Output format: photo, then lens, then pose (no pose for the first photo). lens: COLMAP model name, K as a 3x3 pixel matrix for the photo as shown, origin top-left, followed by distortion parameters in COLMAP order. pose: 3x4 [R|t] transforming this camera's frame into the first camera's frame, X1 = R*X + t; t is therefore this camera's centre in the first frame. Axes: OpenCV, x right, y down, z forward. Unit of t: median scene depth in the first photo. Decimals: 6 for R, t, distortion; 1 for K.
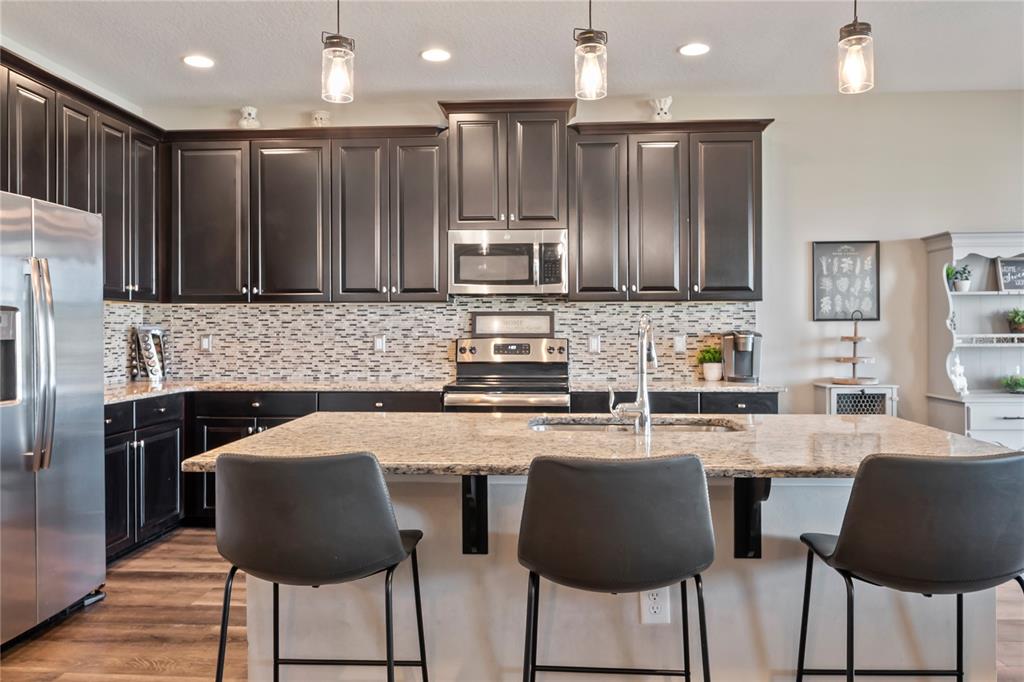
lens RADIAL K [[763.3, 0, 506.7], [0, 763.3, 330.5], [0, 0, 1]] dist [-0.002563, 0.007595]
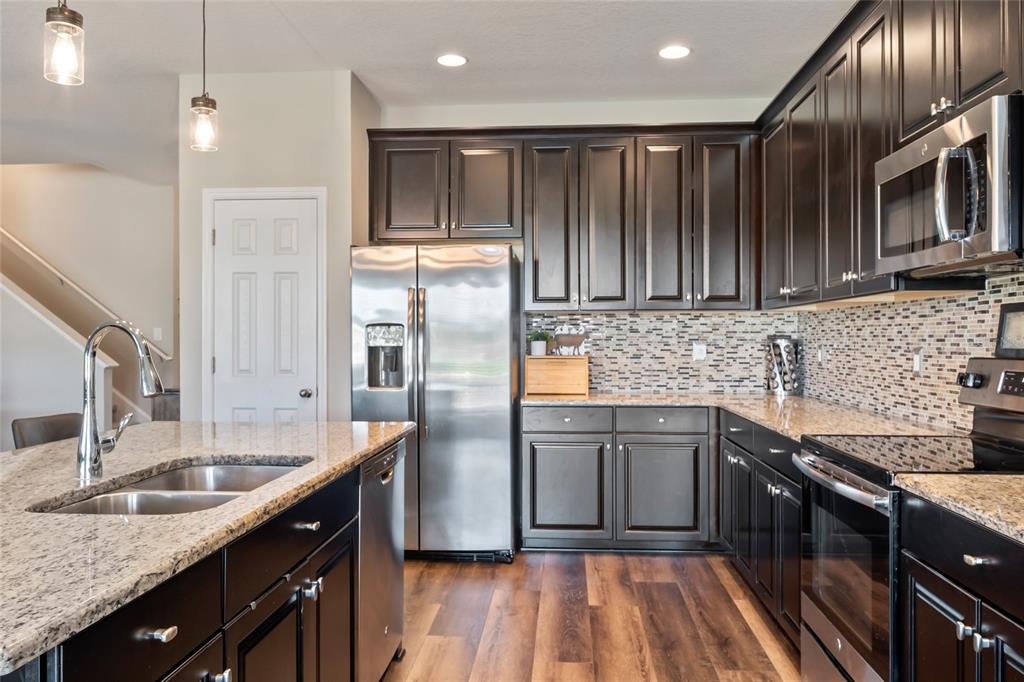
lens RADIAL K [[763.3, 0, 511.3], [0, 763.3, 341.1], [0, 0, 1]] dist [-0.002563, 0.007595]
pose [[-0.012121, 0.005457, -0.999912, 0.463918], [0.000421, 0.999985, 0.005453, -0.003712], [0.999926, -0.000354, -0.012123, 0.702762]]
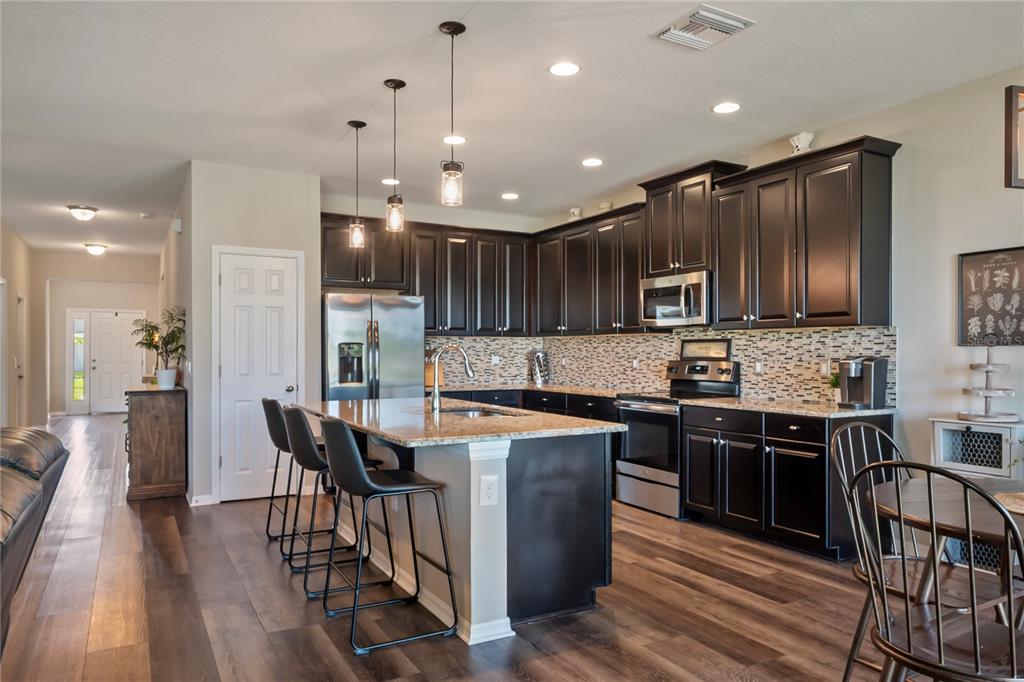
lens RADIAL K [[684.0, 0, 515.7], [0, 684.0, 350.7], [0, 0, 1]] dist [-0.007235, 0.006094]
pose [[0.541799, 0.001312, -0.840507, 0.778466], [-0.003341, 0.999994, -0.000593, -0.004495], [0.840501, 0.003129, 0.541800, 0.153589]]
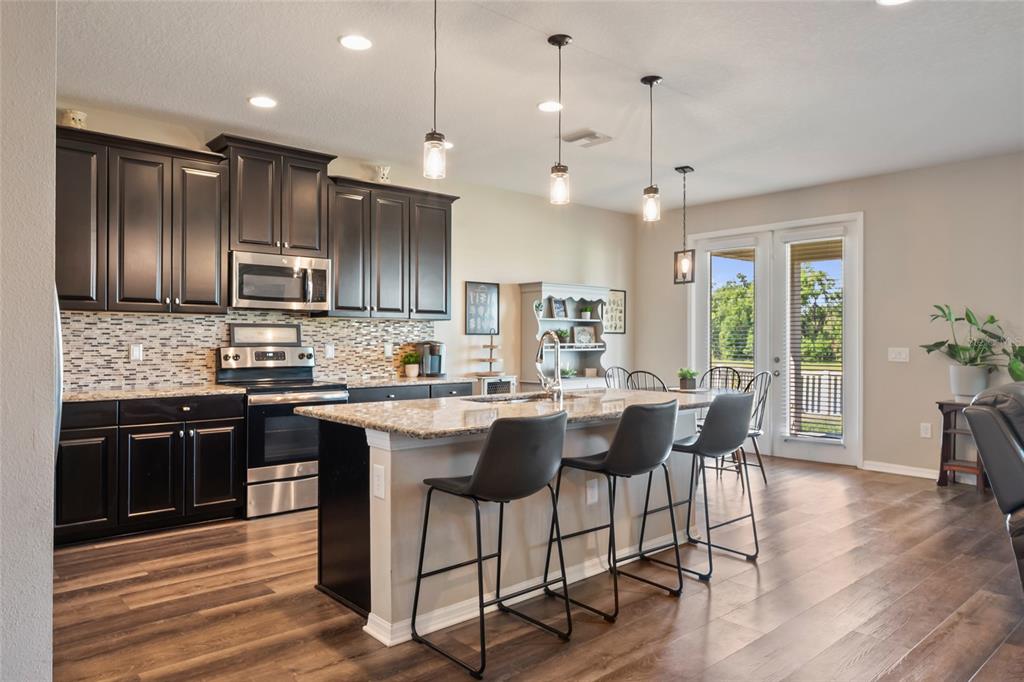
lens RADIAL K [[684.0, 0, 516.3], [0, 684.0, 337.9], [0, 0, 1]] dist [-0.007235, 0.006094]
pose [[0.698839, 0.006858, 0.715246, -0.478610], [-0.003348, 0.999974, -0.006317, 0.001989], [-0.715271, 0.002020, 0.698844, -0.000129]]
